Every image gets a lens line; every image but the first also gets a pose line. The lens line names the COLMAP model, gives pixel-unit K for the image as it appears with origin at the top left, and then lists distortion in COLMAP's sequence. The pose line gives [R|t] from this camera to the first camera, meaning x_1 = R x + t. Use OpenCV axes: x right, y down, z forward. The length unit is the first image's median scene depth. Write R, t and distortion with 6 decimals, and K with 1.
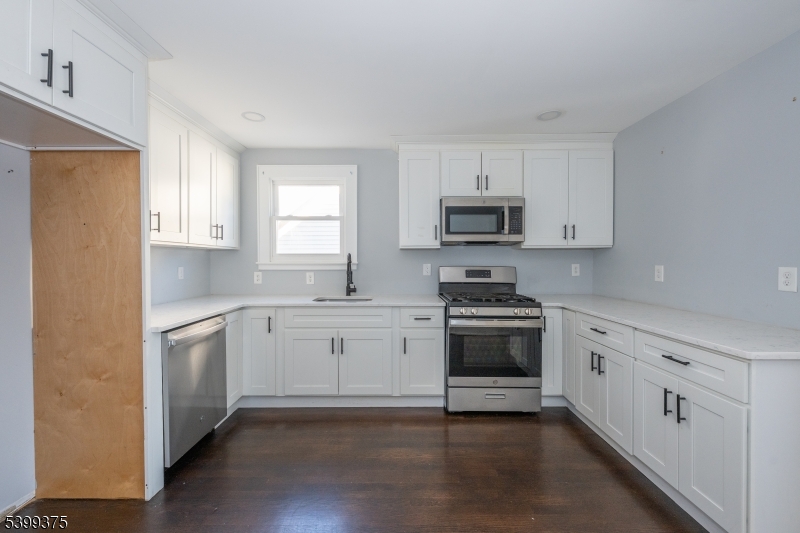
lens RADIAL K [[320.3, 0, 400.0], [0, 320.3, 266.5], [0, 0, 1]] dist [0.000635, 0.000089]
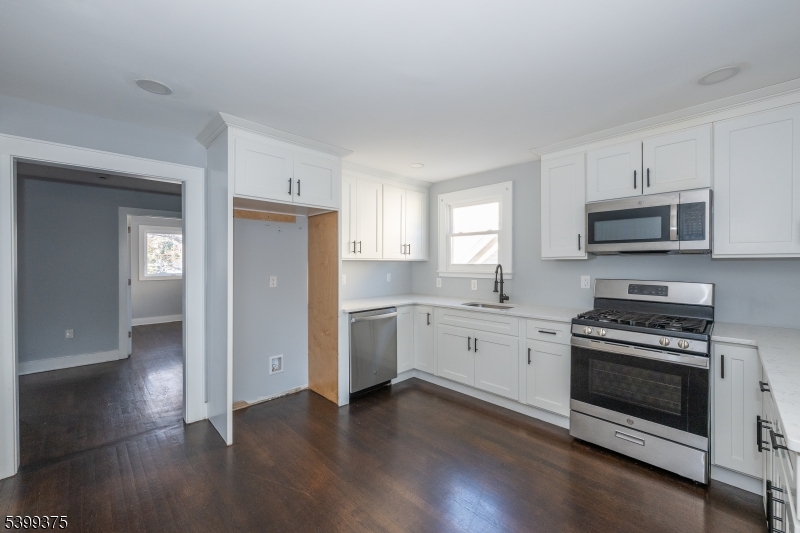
lens RADIAL K [[320.3, 0, 400.0], [0, 320.3, 266.5], [0, 0, 1]] dist [0.000635, 0.000089]
pose [[0.704087, 0.008307, -0.710065, 0.423164], [-0.014843, 0.999885, -0.003020, -0.027380], [0.709959, 0.012665, 0.704129, -0.013126]]
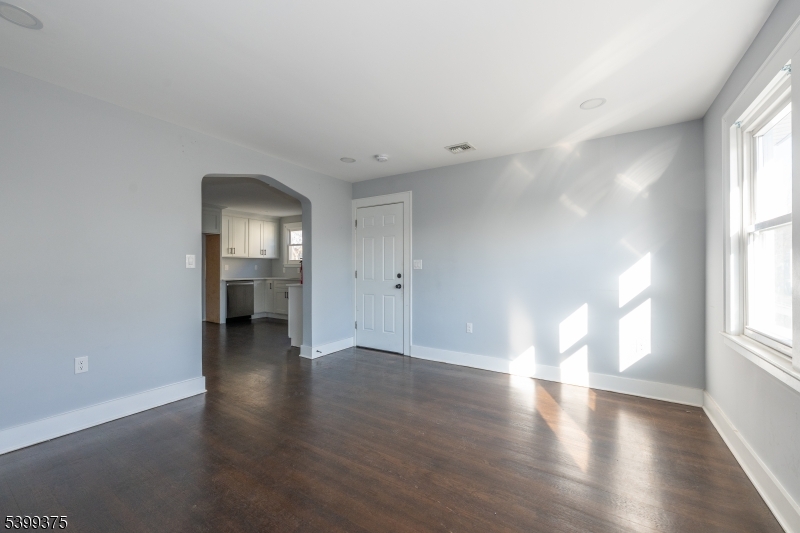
lens RADIAL K [[320.3, 0, 400.0], [0, 320.3, 266.5], [0, 0, 1]] dist [0.000635, 0.000089]
pose [[0.849040, 0.002807, -0.528321, 1.873763], [-0.013289, 0.999783, -0.016043, 0.042165], [0.528161, 0.020642, 0.848893, -0.699823]]
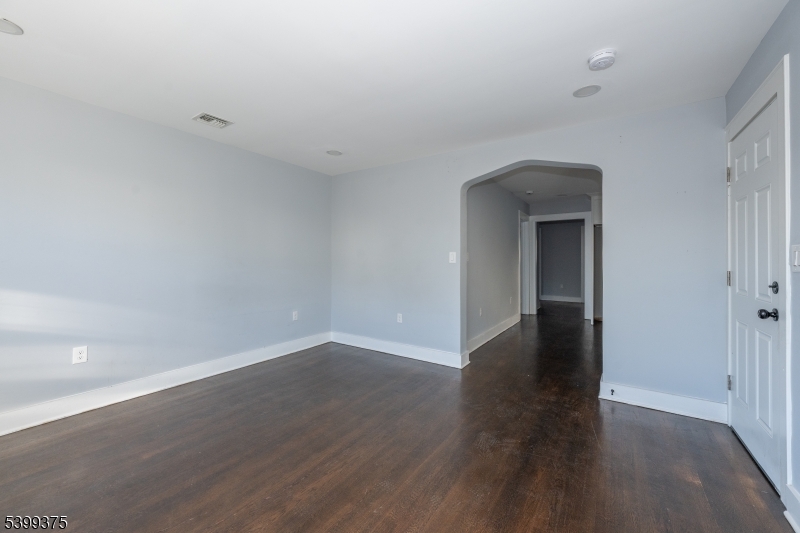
lens RADIAL K [[316.0, 0, 400.5], [0, 316.0, 256.3], [0, 0, 1]] dist [0.000929, 0.000081]
pose [[-0.550463, -0.004888, -0.834846, 1.983482], [-0.012332, 0.999921, 0.002276, -0.021447], [0.834769, 0.011548, -0.550480, 1.475626]]
